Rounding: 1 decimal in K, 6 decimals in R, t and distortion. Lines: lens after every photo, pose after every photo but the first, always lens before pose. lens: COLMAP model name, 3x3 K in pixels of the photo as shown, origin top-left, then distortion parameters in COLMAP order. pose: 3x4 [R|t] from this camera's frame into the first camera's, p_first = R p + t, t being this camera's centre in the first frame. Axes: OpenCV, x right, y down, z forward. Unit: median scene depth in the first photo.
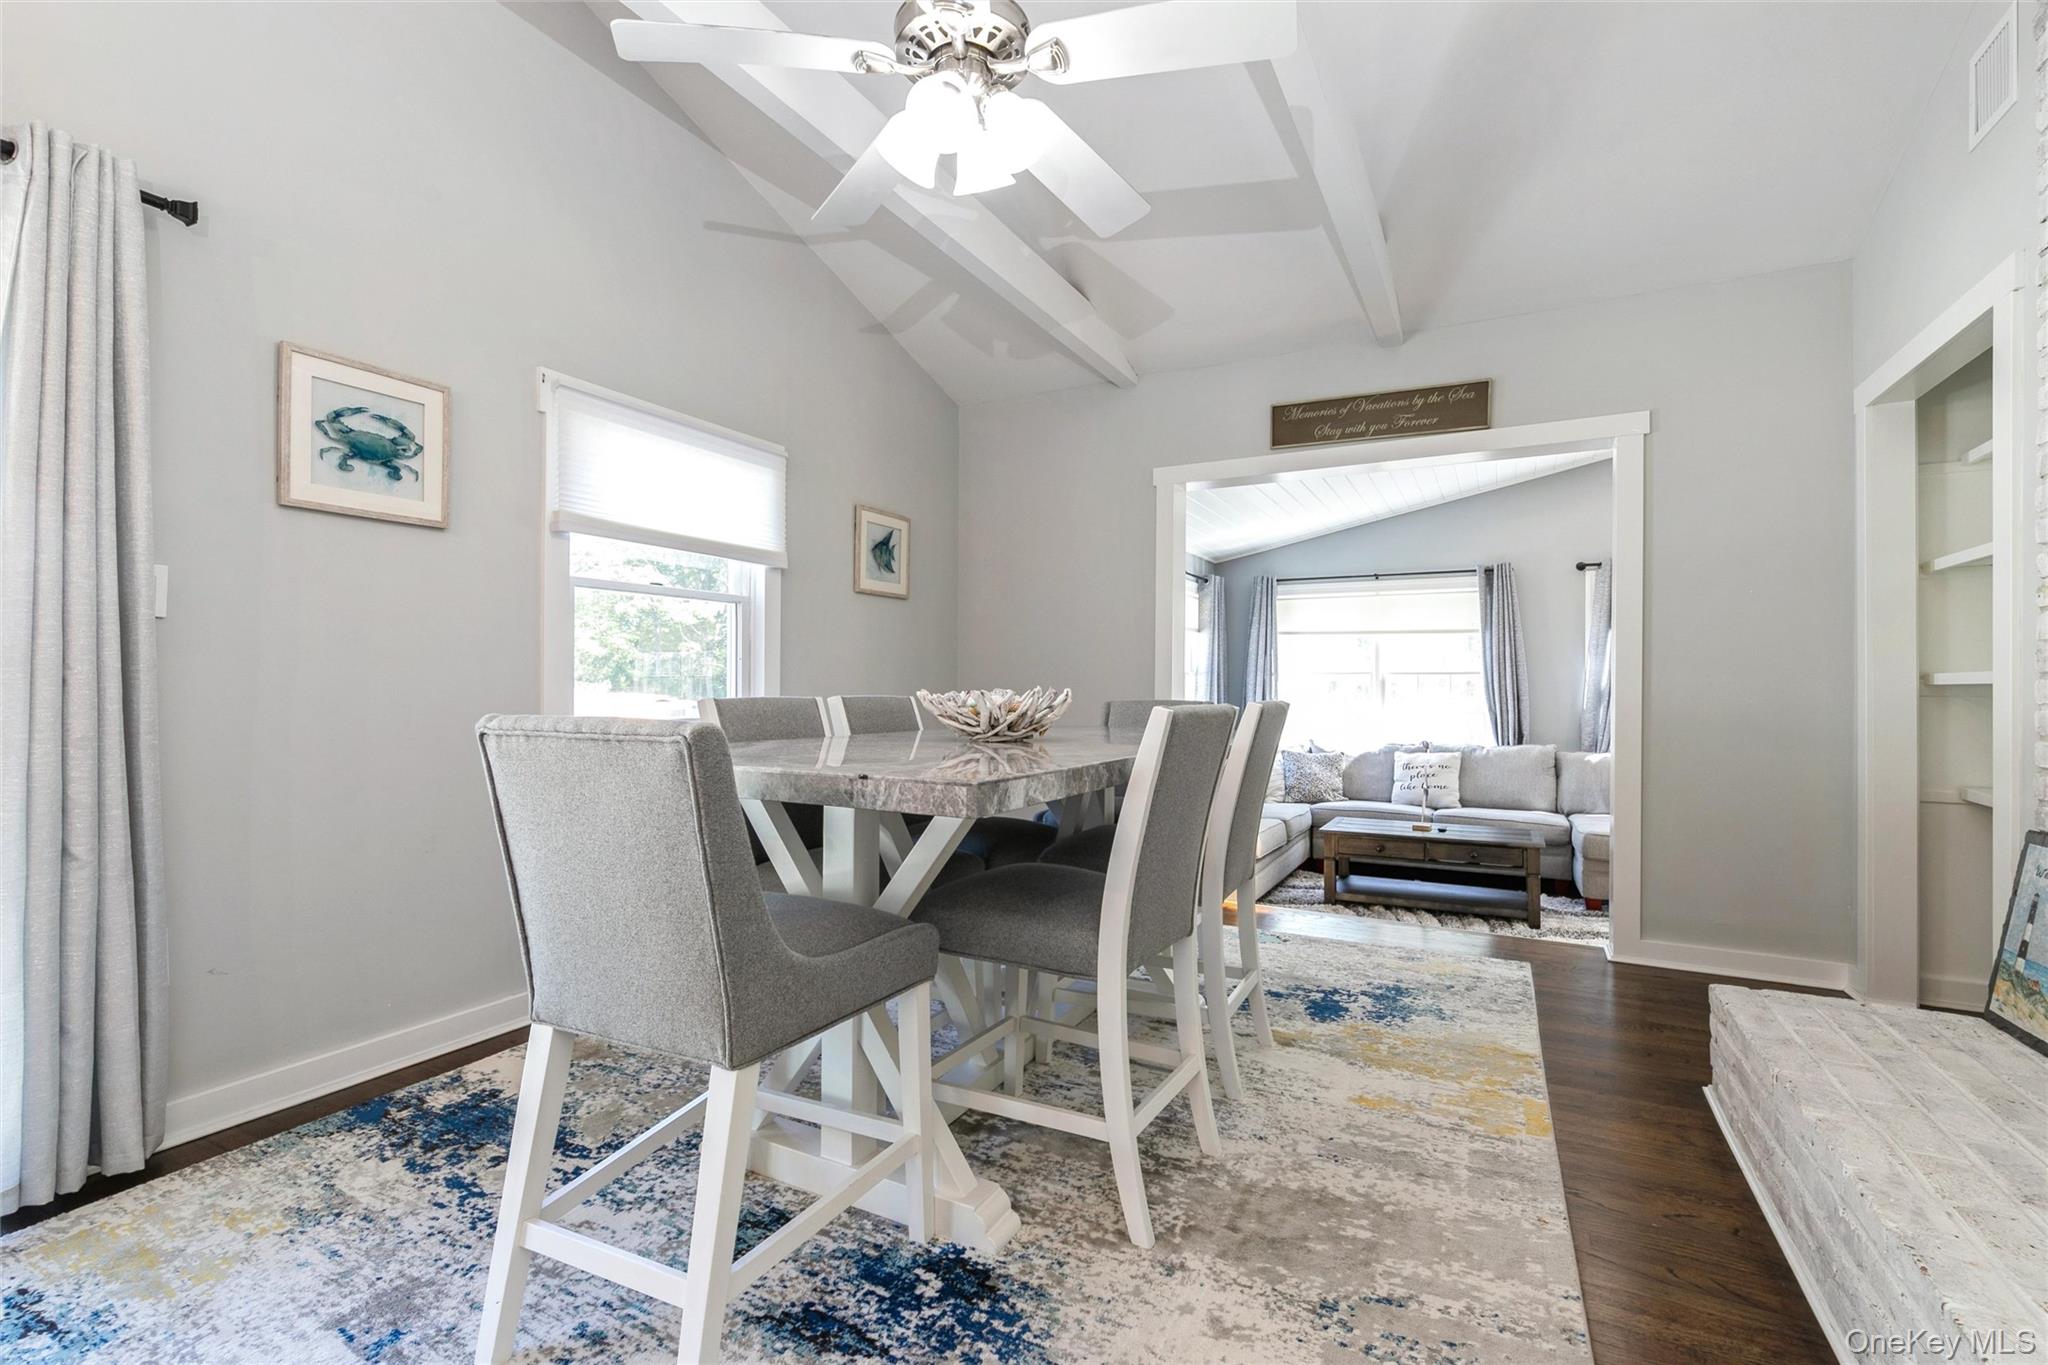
lens RADIAL K [[907.8, 0, 1033.1], [0, 907.8, 682.8], [0, 0, 1]] dist [-0.000190, -0.000156]
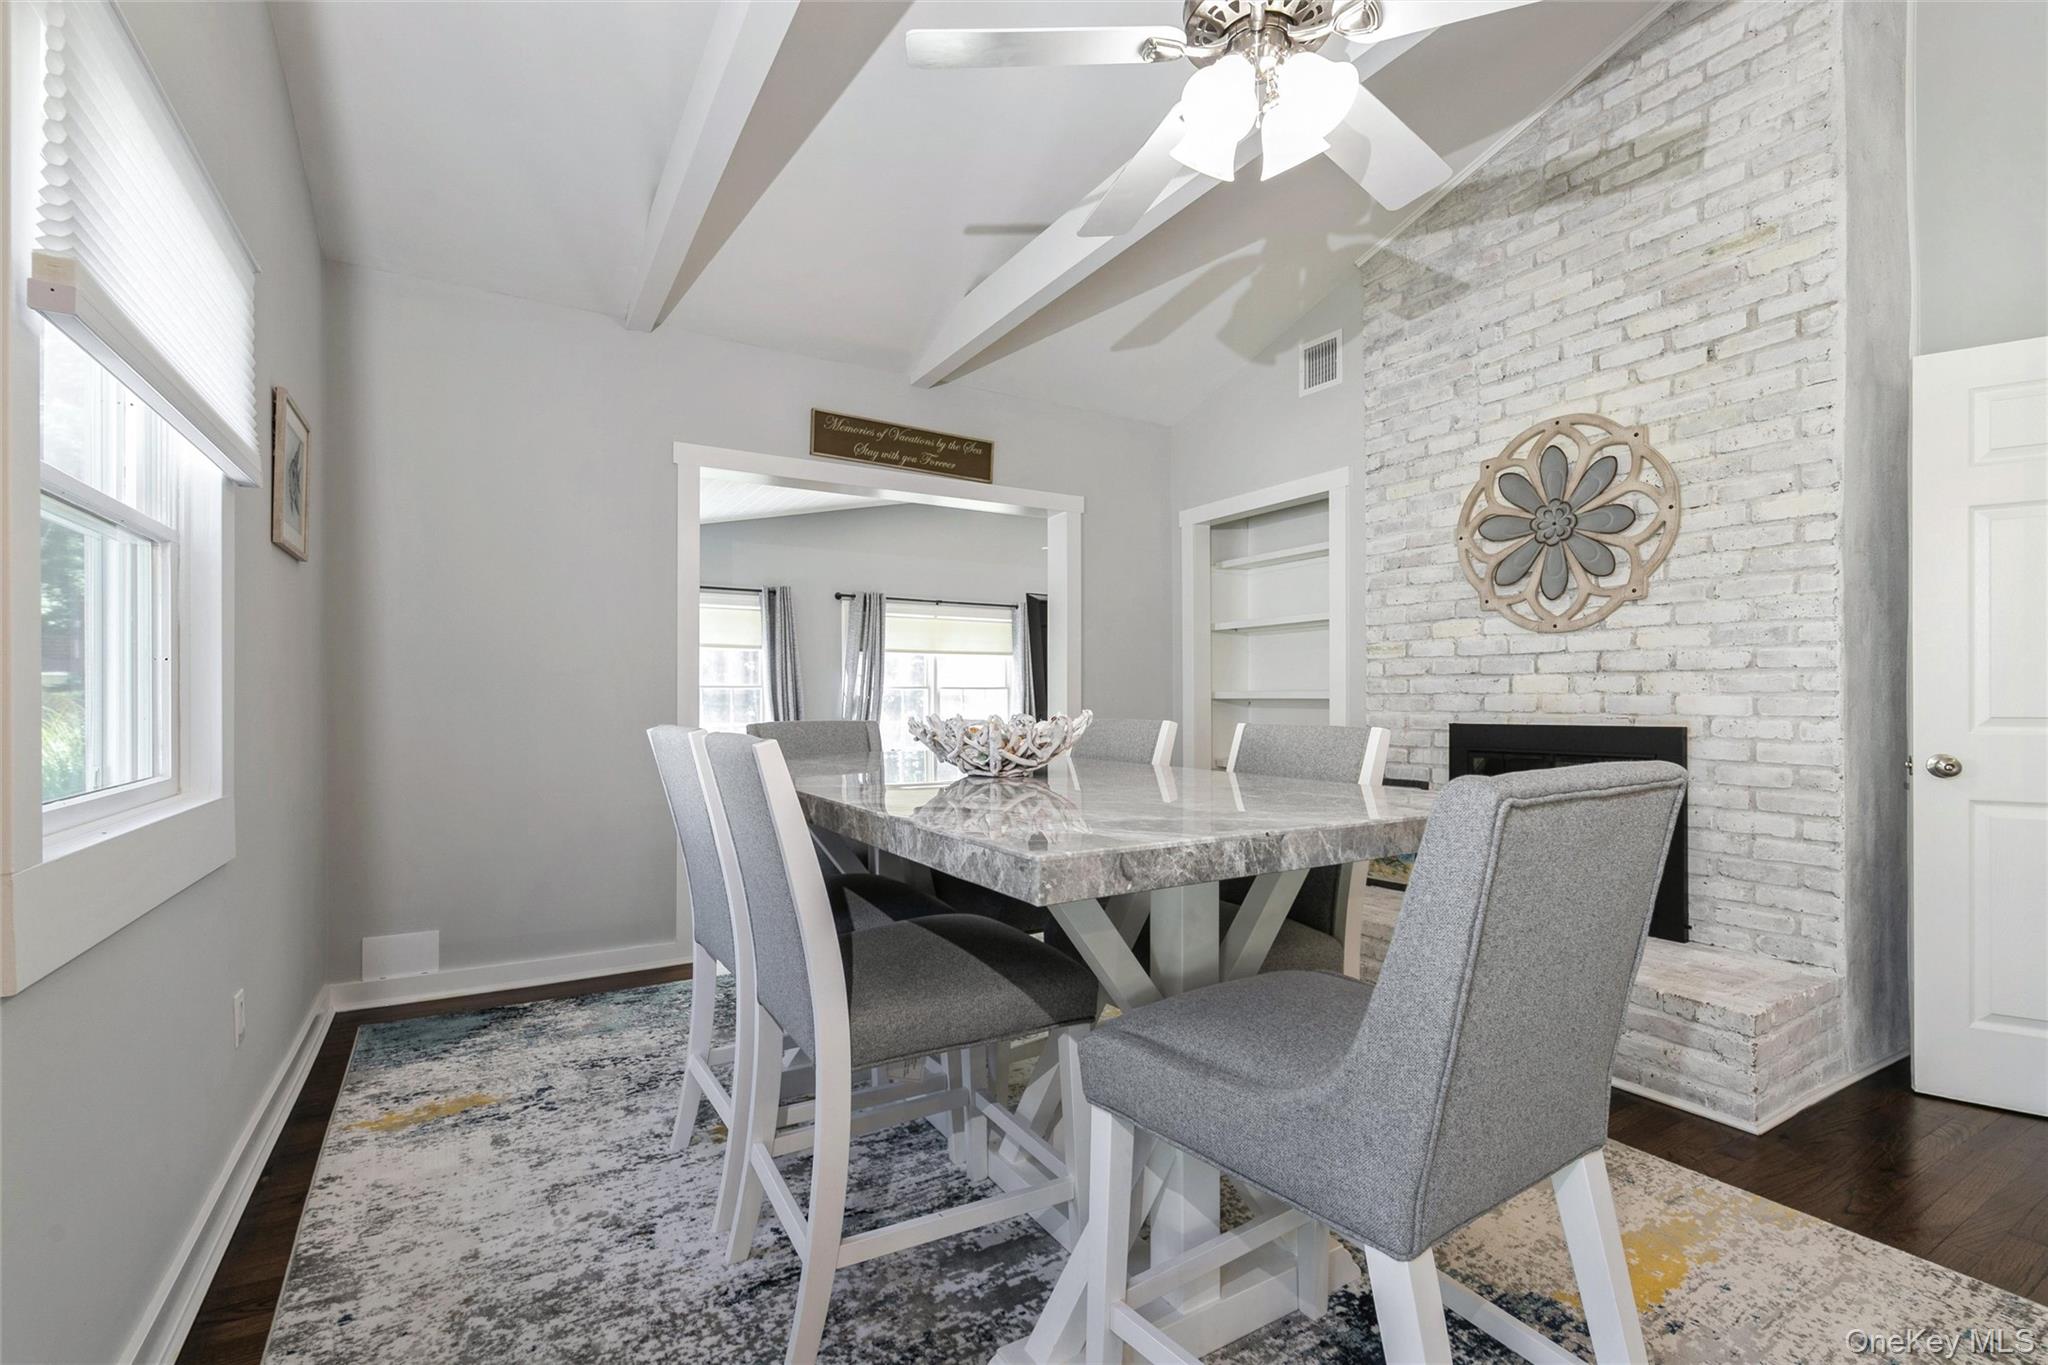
lens RADIAL K [[898.1, 0, 1021.6], [0, 898.1, 697.6], [0, 0, 1]] dist [0.000130, -0.000271]
pose [[0.522072, -0.005495, 0.852884, -0.792493], [0.000584, 0.999981, 0.006086, -0.013306], [-0.852901, -0.002679, 0.522065, 0.586390]]
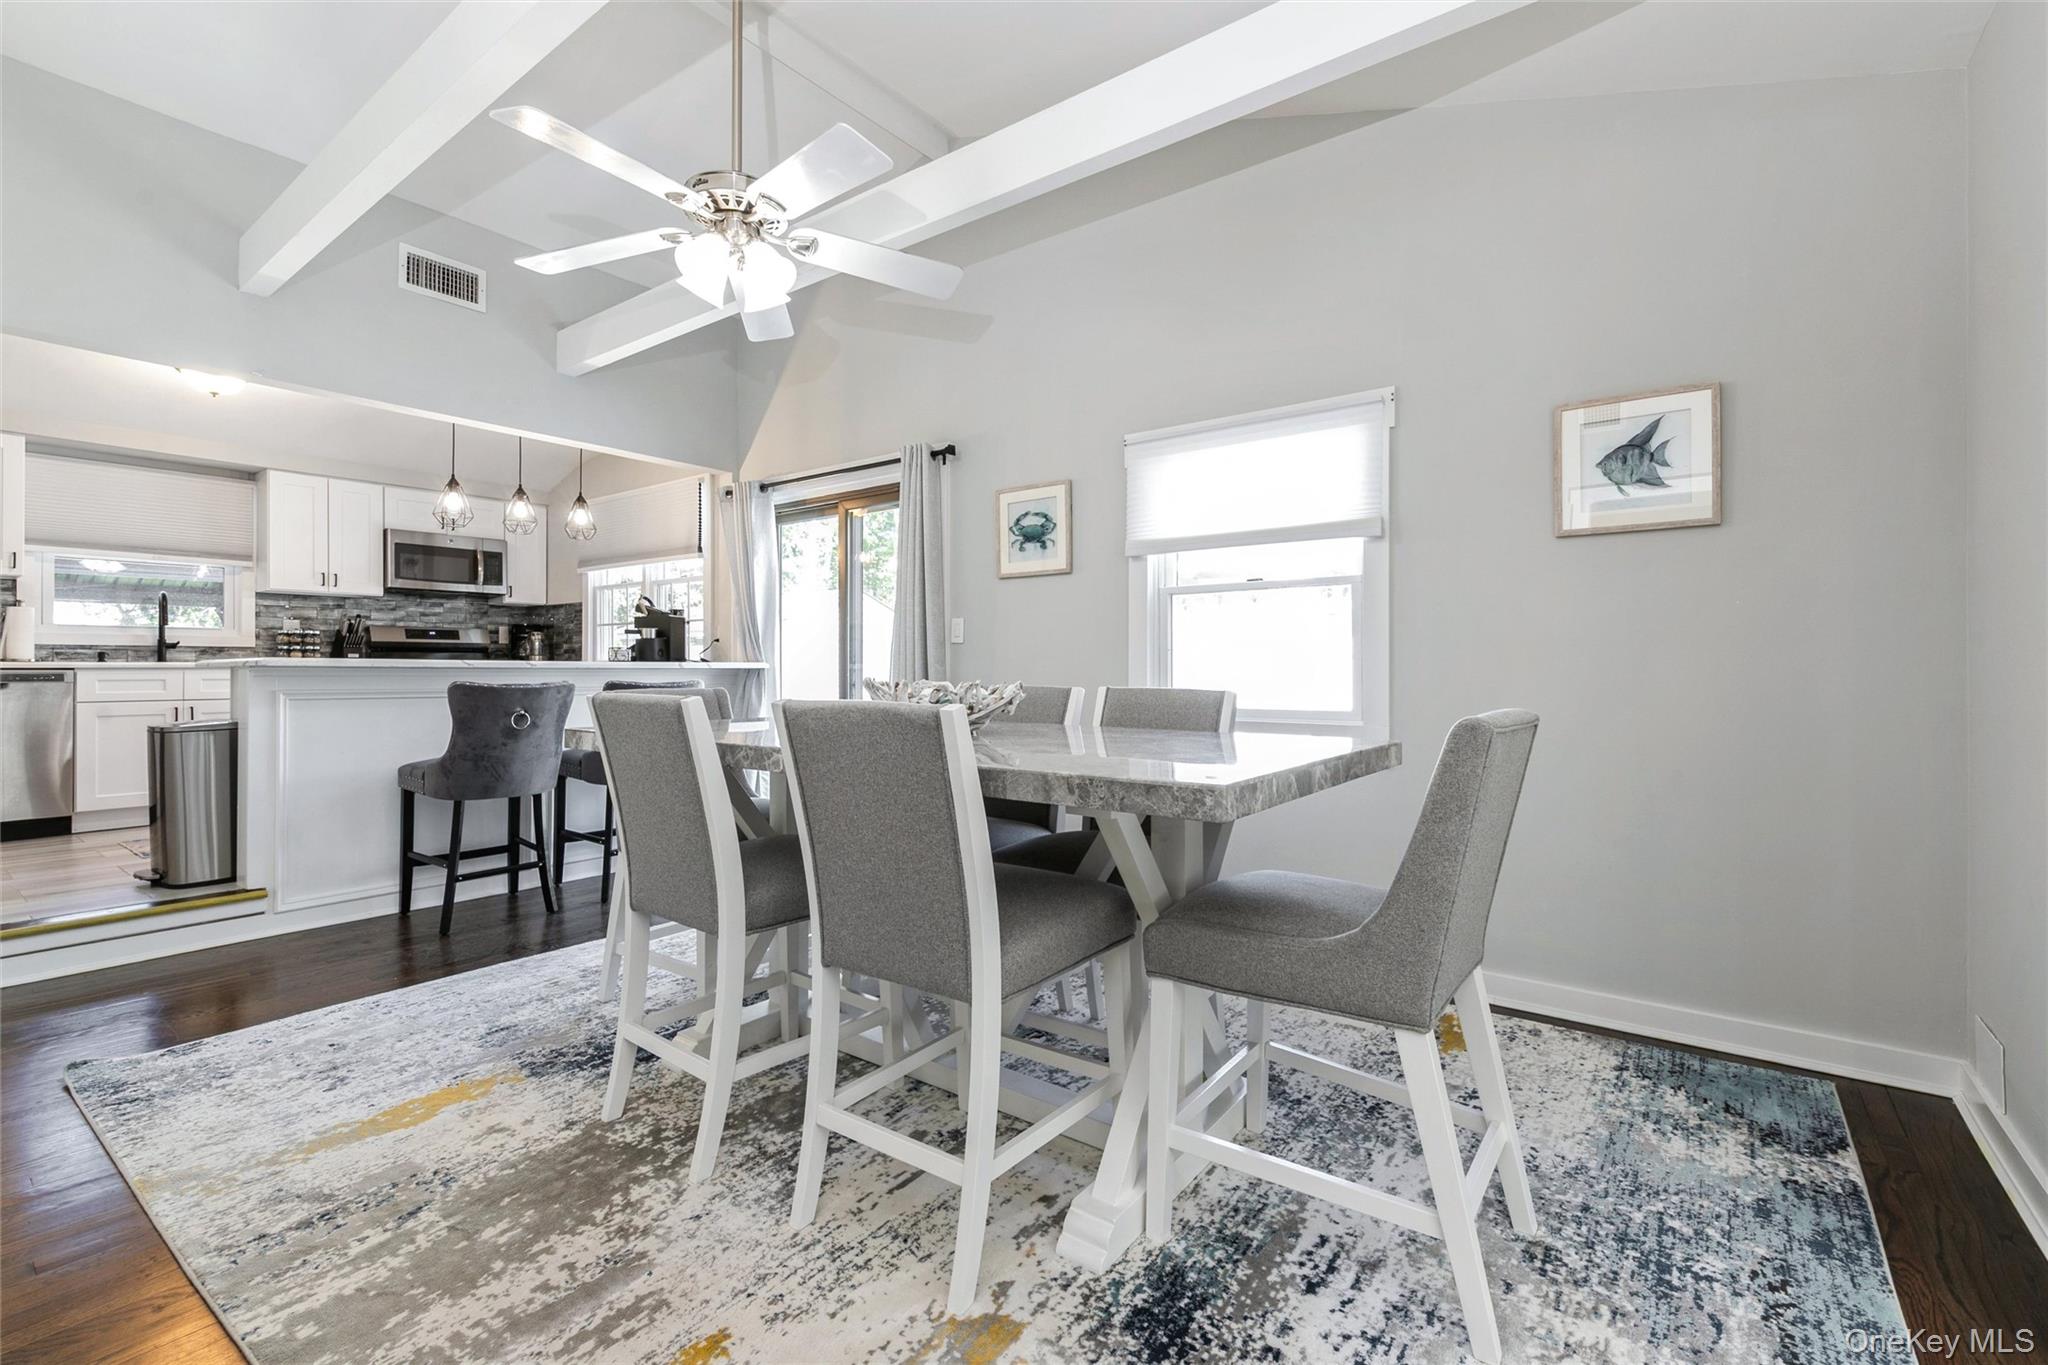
lens RADIAL K [[894.1, 0, 1029.6], [0, 894.1, 661.0], [0, 0, 1]] dist [-0.000894, 0.000026]
pose [[-0.156566, -0.014687, -0.987558, 0.946652], [0.001721, 0.999884, -0.015143, 0.000917], [0.987666, -0.004071, -0.156523, 1.323793]]
